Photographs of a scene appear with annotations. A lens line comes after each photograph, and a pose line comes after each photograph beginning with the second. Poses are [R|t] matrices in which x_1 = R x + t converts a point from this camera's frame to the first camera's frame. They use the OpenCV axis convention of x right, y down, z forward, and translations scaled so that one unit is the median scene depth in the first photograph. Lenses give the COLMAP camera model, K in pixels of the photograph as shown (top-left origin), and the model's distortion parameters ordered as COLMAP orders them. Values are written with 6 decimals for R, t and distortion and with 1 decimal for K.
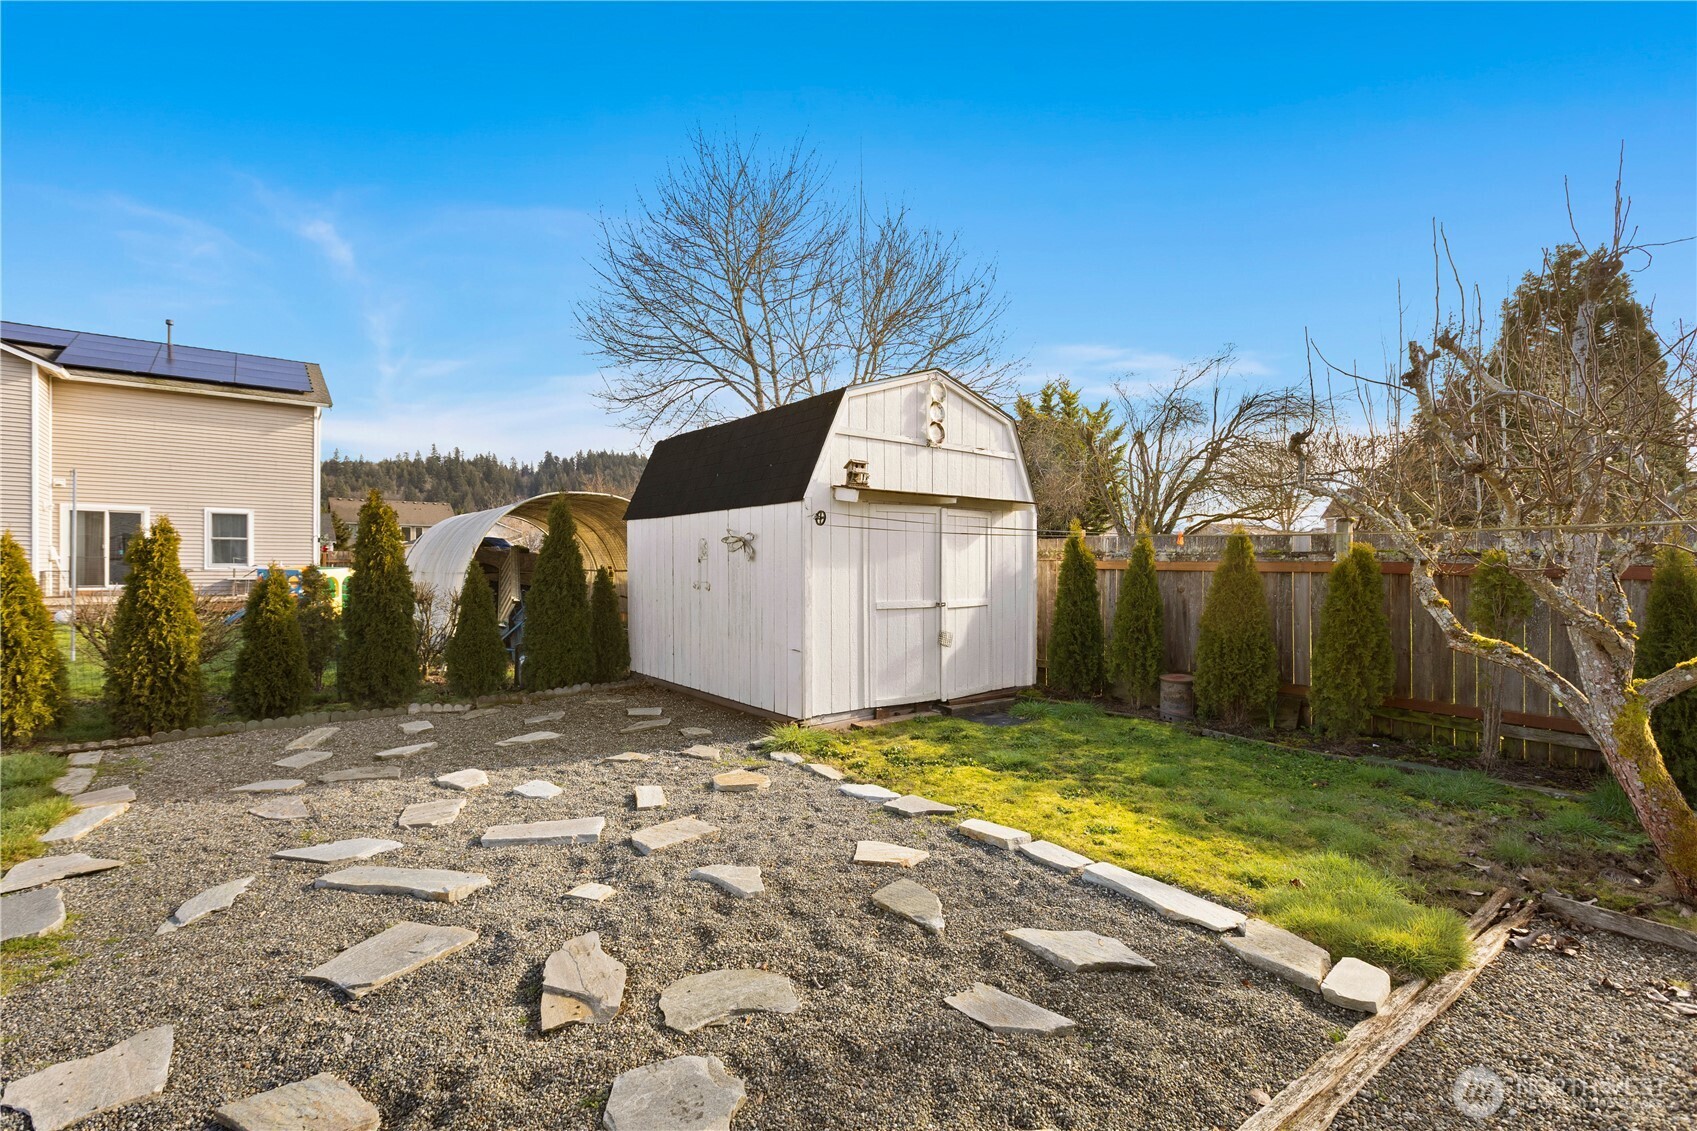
lens RADIAL K [[756.5, 0, 848.7], [0, 756.5, 558.4], [0, 0, 1]] dist [-0.003351, 0.000523]
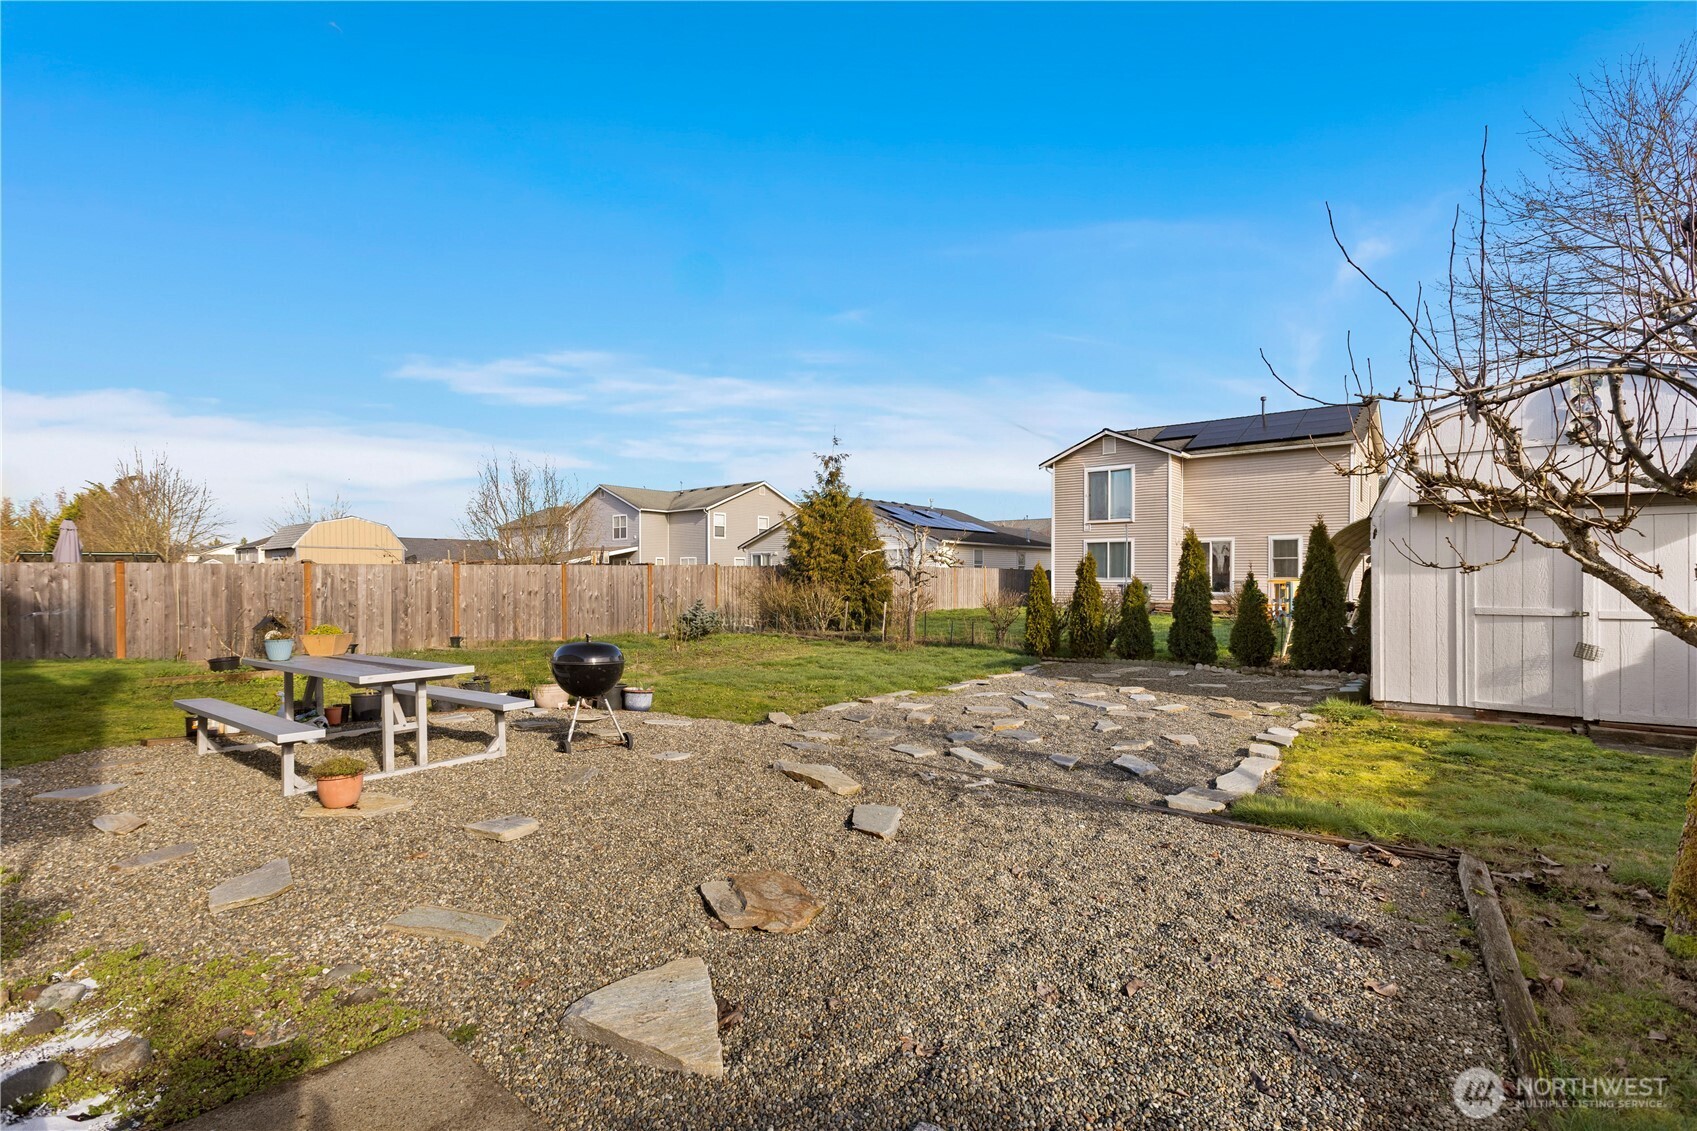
lens RADIAL K [[756.5, 0, 850.6], [0, 756.5, 570.9], [0, 0, 1]] dist [-0.003351, 0.000523]
pose [[0.222586, -0.011834, -0.974841, 0.700375], [0.005710, 0.999925, -0.010835, 0.012394], [0.974896, -0.003155, 0.222637, -0.048974]]
